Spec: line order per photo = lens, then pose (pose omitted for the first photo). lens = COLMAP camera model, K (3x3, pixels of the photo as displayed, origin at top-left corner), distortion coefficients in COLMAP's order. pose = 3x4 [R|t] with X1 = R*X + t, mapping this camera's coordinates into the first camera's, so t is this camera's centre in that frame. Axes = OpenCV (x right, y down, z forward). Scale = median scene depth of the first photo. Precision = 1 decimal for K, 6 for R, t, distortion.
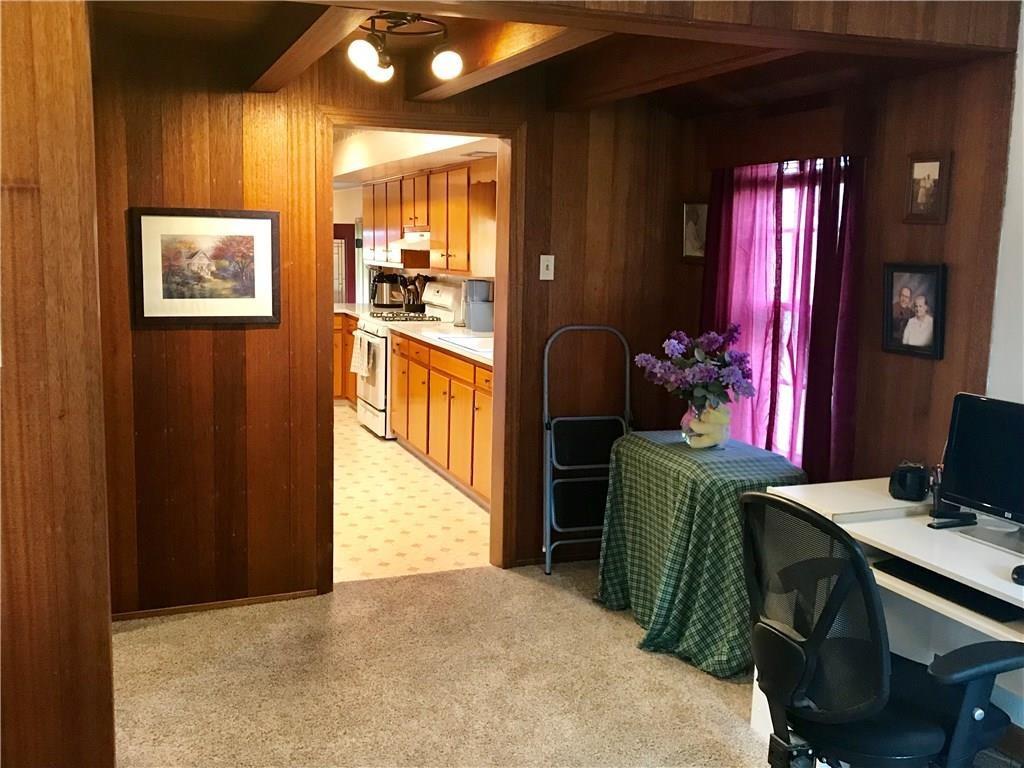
lens RADIAL K [[989.3, 0, 515.8], [0, 989.3, 382.3], [0, 0, 1]] dist [0.001992, 0.000000]
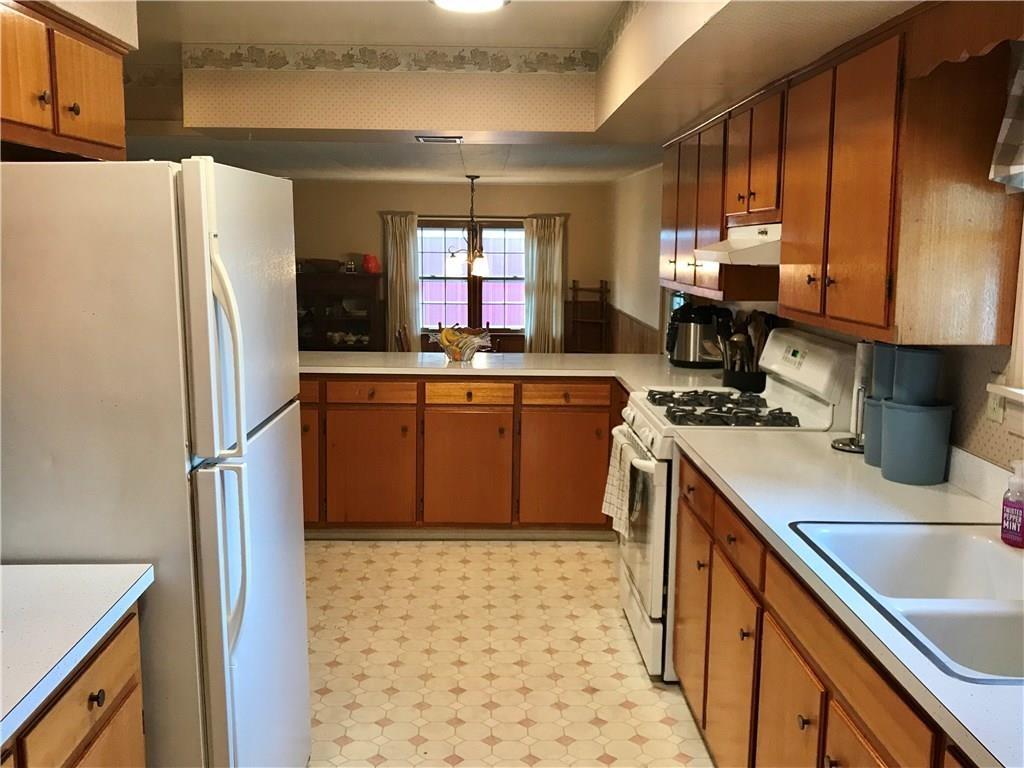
lens RADIAL K [[989.3, 0, 511.4], [0, 989.3, 368.4], [0, 0, 1]] dist [0.001992, 0.000000]
pose [[0.938791, 0.038154, -0.342368, -0.045555], [-0.044942, 0.998919, -0.011913, -0.075230], [0.341544, 0.026571, 0.939490, 0.534444]]
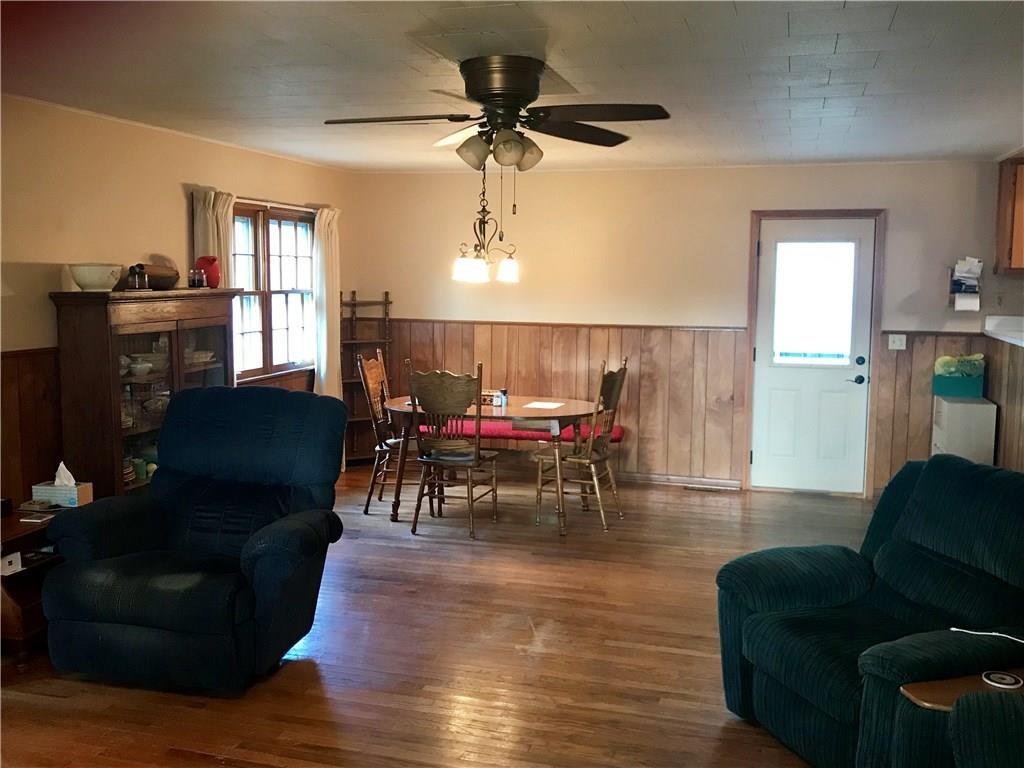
lens RADIAL K [[989.3, 0, 513.5], [0, 989.3, 387.9], [0, 0, 1]] dist [0.001992, 0.000000]
pose [[0.608866, -0.101930, 0.786697, -1.188668], [0.115597, 0.992525, 0.039132, -0.135832], [-0.784805, 0.067114, 0.616098, 1.055219]]
